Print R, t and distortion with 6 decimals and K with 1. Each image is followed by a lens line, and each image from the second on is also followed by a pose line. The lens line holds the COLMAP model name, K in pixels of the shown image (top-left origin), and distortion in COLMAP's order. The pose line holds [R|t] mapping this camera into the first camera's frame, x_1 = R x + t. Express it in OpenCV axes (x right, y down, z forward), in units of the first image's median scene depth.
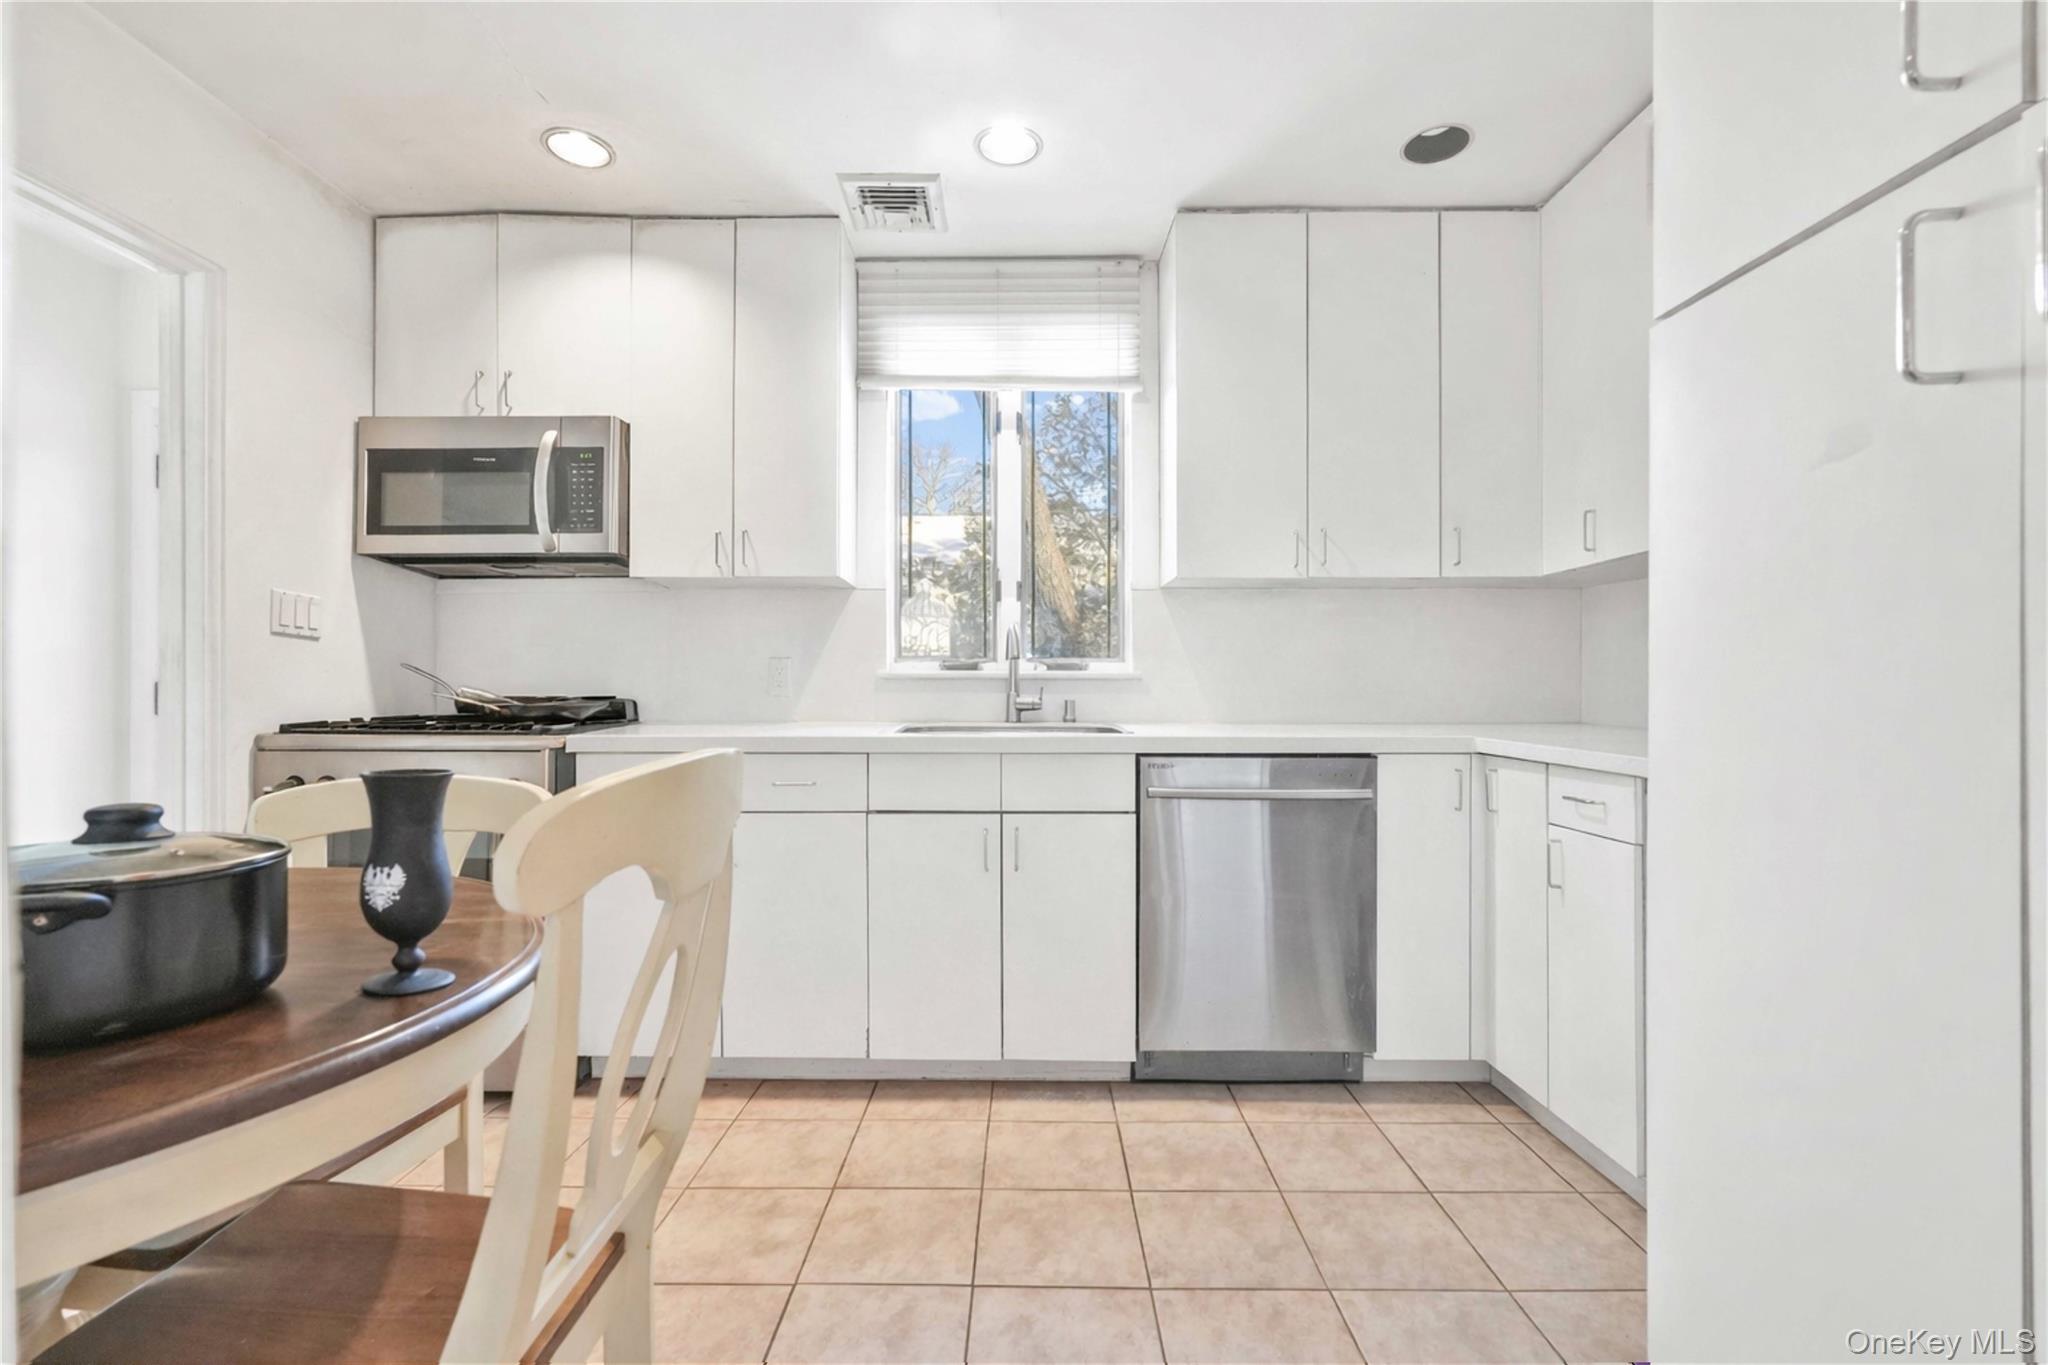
lens RADIAL K [[923.3, 0, 1024.0], [0, 923.3, 682.5], [0, 0, 1]] dist [0.011993, 0.000003]
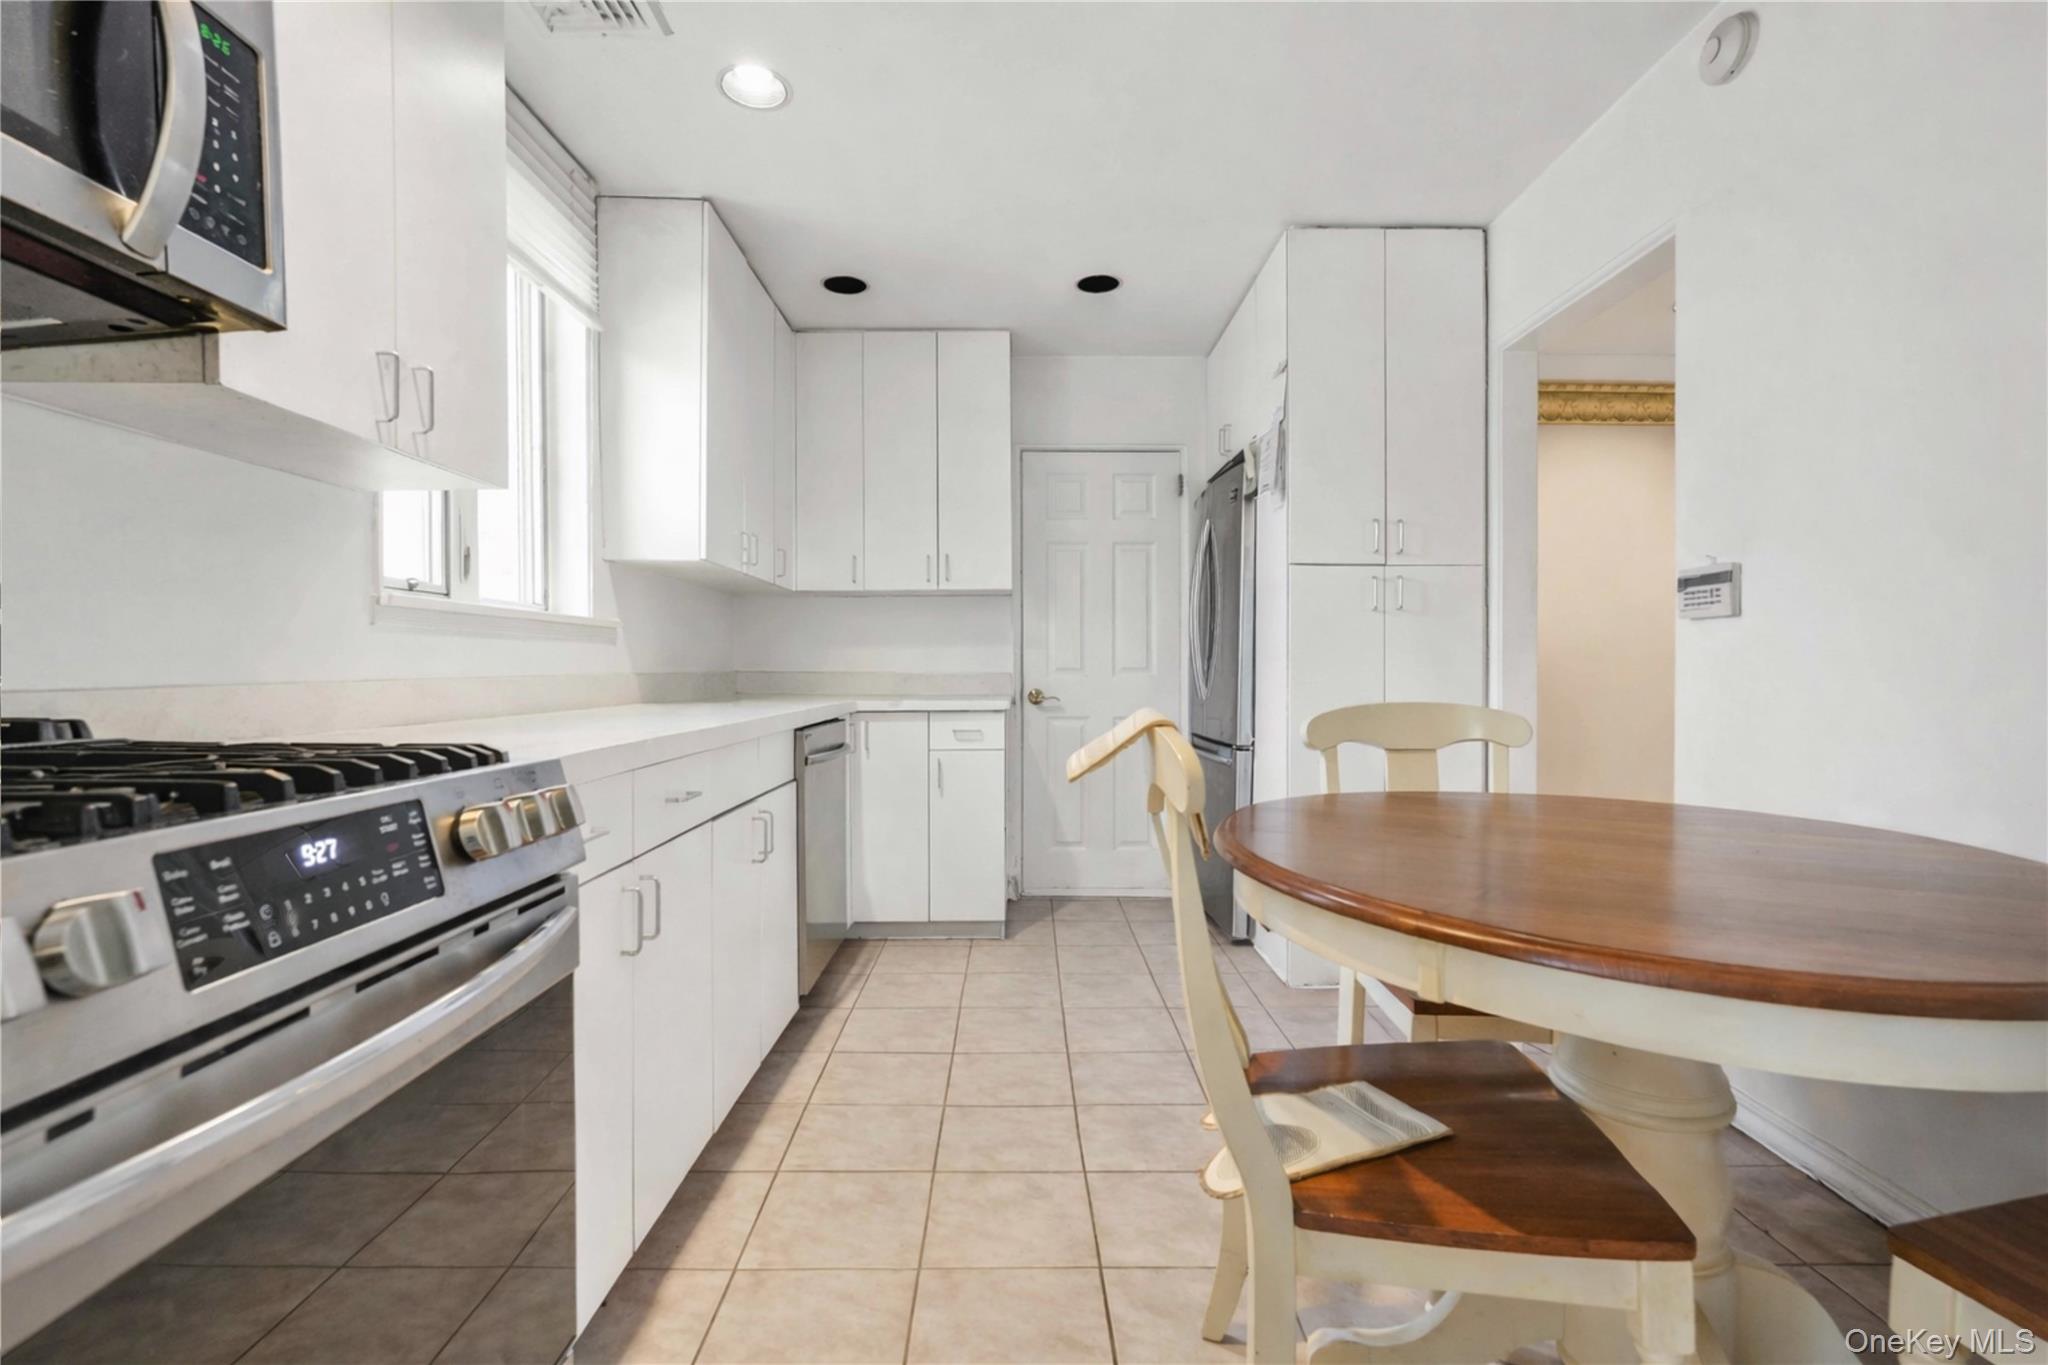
lens RADIAL K [[901.0, 0, 1024.0], [0, 901.0, 682.5], [0, 0, 1]] dist [-0.000399, 0.000048]
pose [[-0.013146, -0.008472, 0.999878, -1.082759], [-0.002445, 0.999961, 0.008441, 0.016344], [-0.999911, -0.002334, -0.013167, 0.863772]]
